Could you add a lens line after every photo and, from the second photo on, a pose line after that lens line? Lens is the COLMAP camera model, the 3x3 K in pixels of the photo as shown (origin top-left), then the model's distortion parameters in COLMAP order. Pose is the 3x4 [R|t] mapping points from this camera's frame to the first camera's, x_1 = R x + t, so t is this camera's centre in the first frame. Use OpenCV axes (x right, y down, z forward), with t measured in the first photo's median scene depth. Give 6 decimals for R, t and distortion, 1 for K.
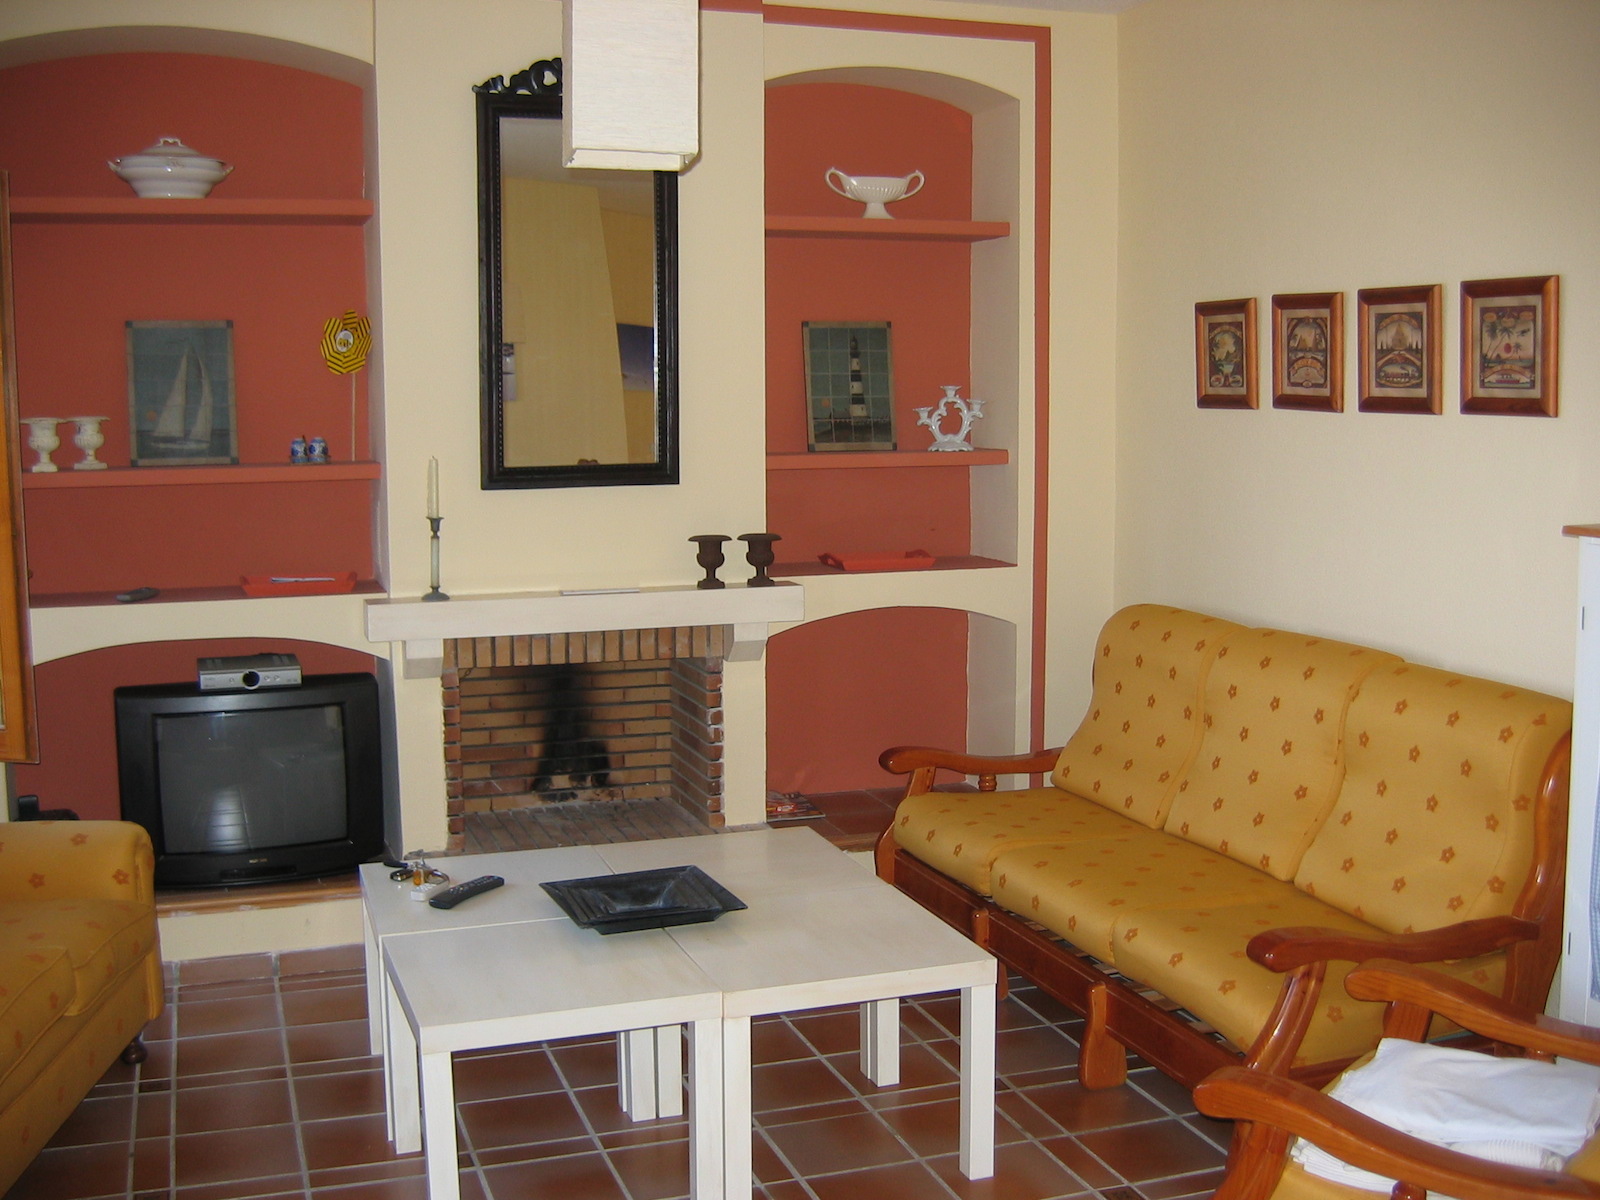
lens RADIAL K [[1758.9, 0, 800.3], [0, 1758.9, 596.6], [0, 0, 1]] dist [-0.114058, 0.000000]
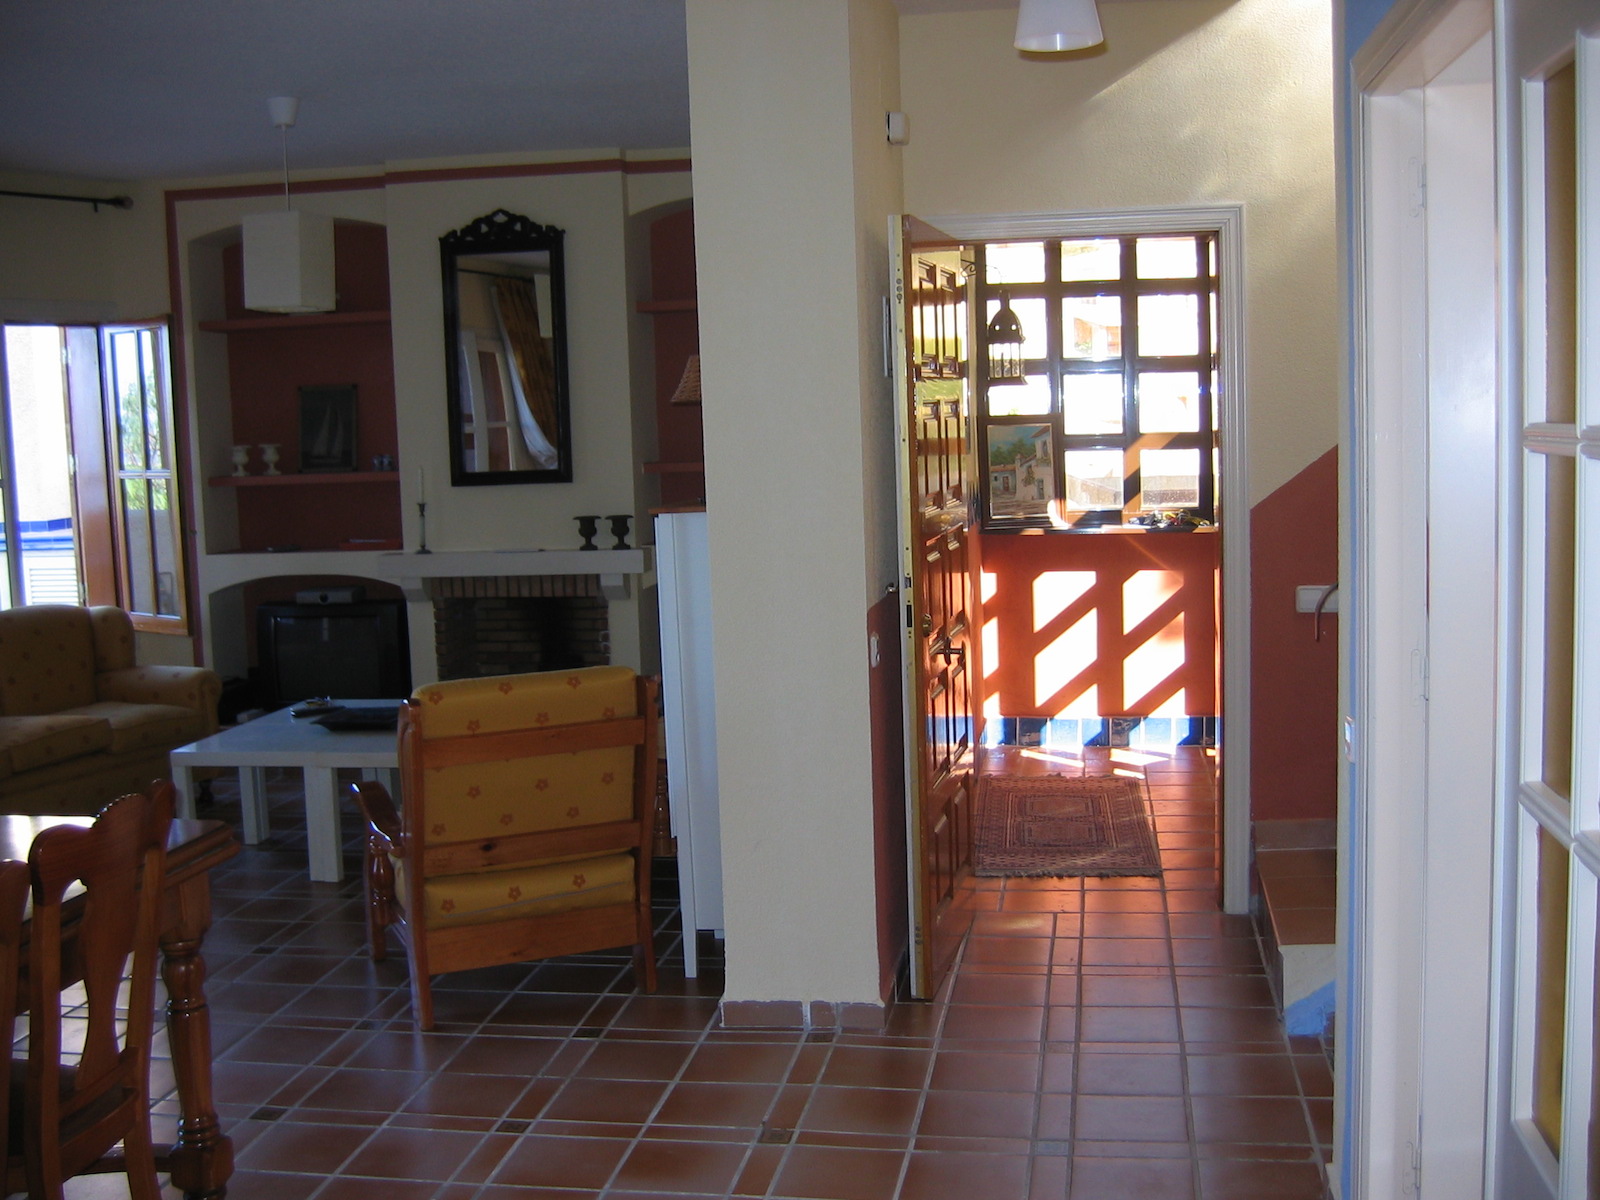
lens RADIAL K [[1758.9, 0, 806.0], [0, 1758.9, 614.9], [0, 0, 1]] dist [-0.114058, 0.000000]
pose [[0.877333, 0.031953, -0.478816, 0.884454], [-0.030655, 0.999475, 0.010529, 0.030554], [0.478901, 0.005441, 0.877852, -0.260467]]
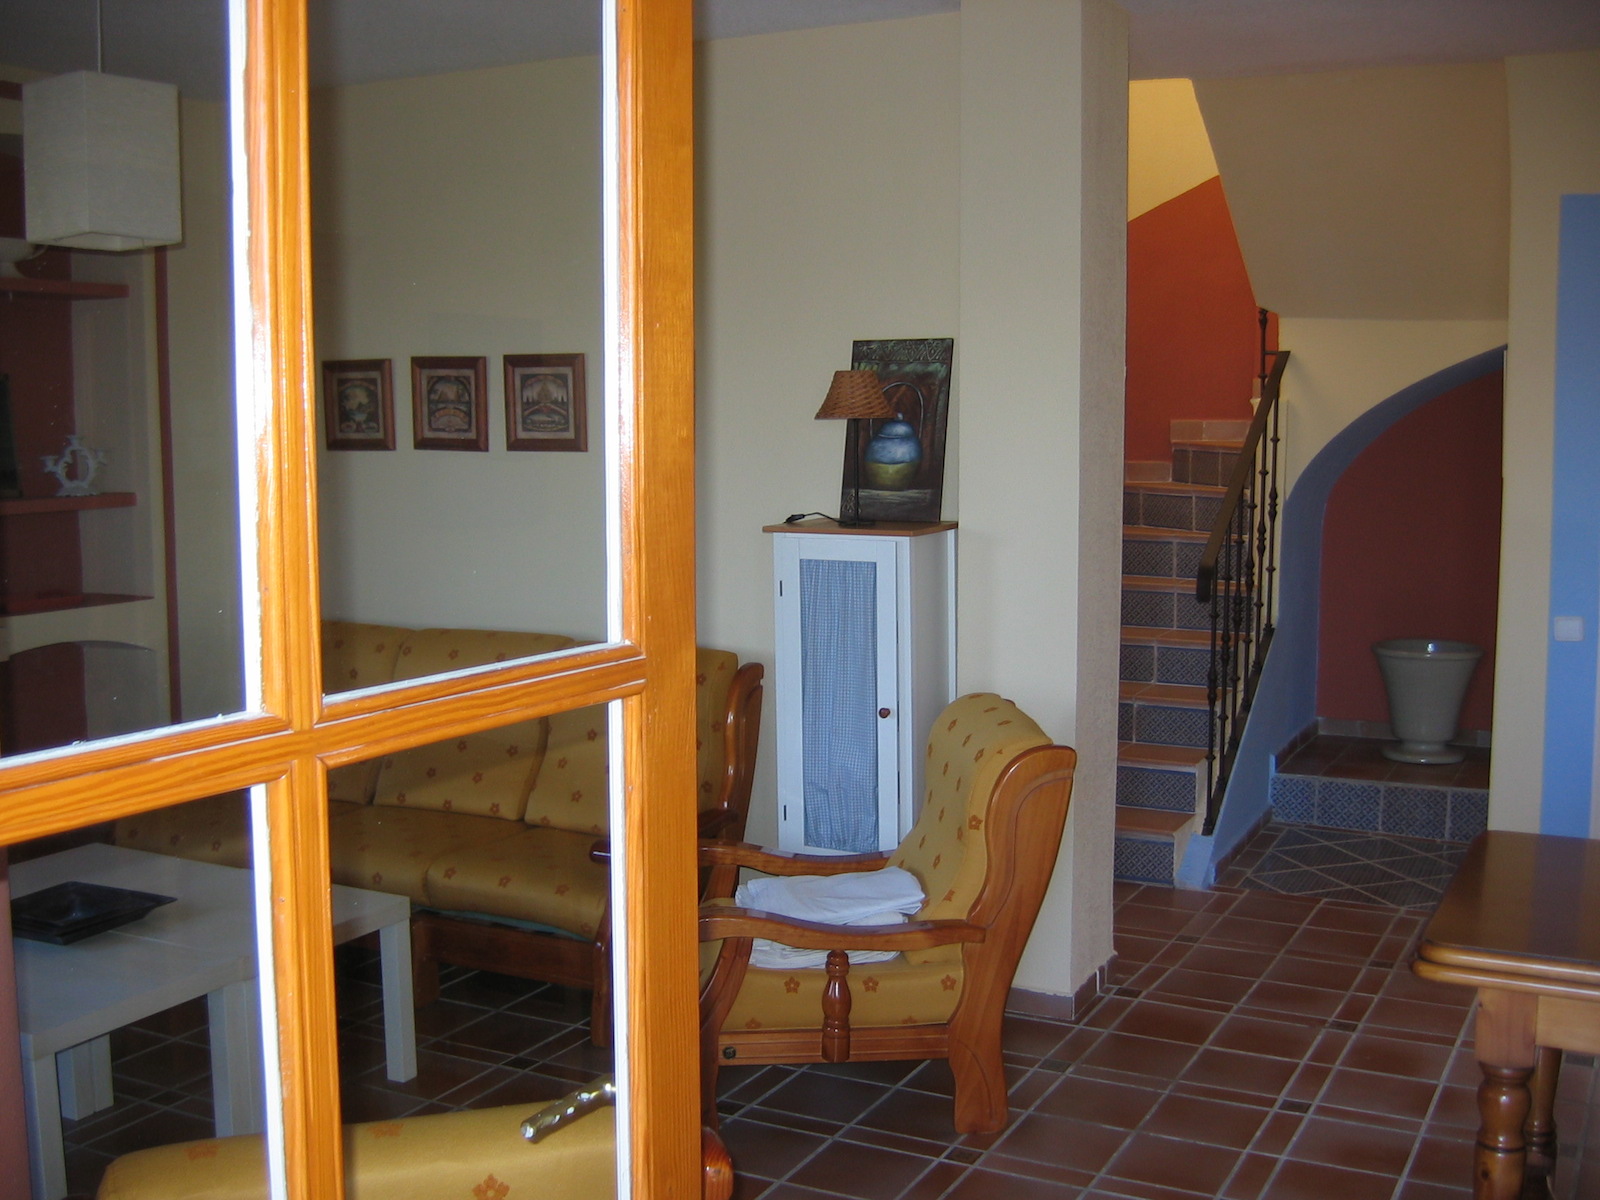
lens RADIAL K [[1758.9, 0, 800.4], [0, 1758.9, 600.2], [0, 0, 1]] dist [-0.114058, 0.000000]
pose [[0.729294, -0.069941, 0.680616, -0.375031], [0.082244, 0.996510, 0.014276, 0.001864], [-0.679239, 0.045565, 0.732501, -0.076478]]
